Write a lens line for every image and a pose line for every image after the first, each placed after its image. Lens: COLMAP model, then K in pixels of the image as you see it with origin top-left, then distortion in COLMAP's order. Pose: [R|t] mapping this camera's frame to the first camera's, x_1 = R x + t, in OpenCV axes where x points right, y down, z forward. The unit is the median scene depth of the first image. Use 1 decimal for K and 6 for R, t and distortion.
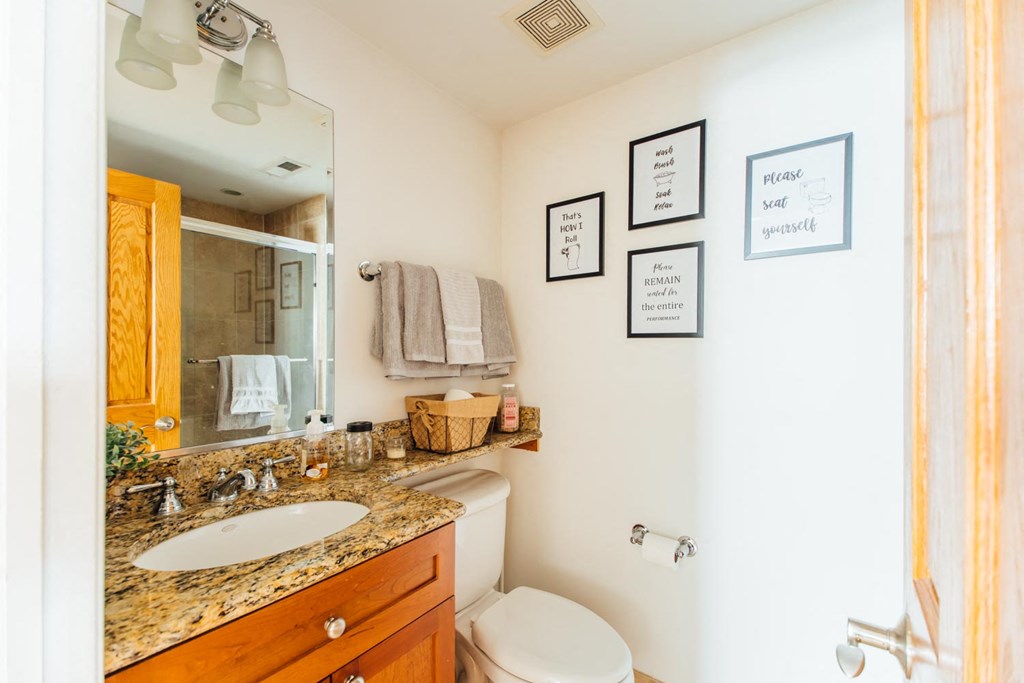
lens RADIAL K [[423.0, 0, 510.0], [0, 423.0, 345.8], [0, 0, 1]] dist [0.000519, -0.000354]
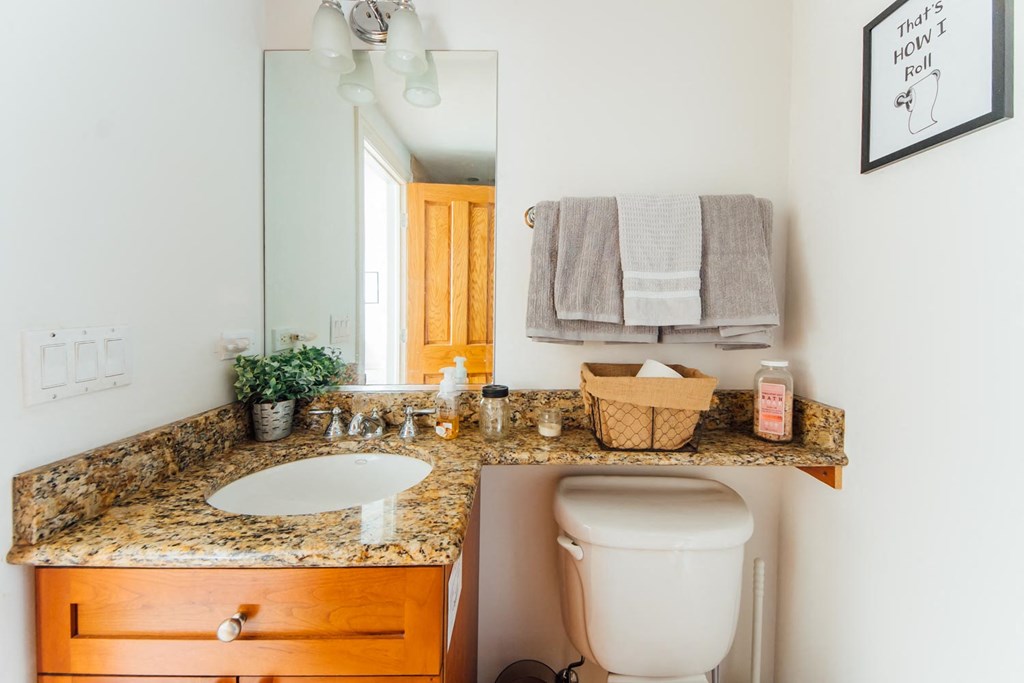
lens RADIAL K [[371.7, 0, 513.1], [0, 371.7, 314.4], [0, 0, 1]] dist [0.036405, -0.016705]
pose [[0.603784, 0.016907, -0.796969, 0.255418], [0.012758, 0.999442, 0.030868, 0.002468], [0.797046, -0.028805, 0.603231, 0.473447]]
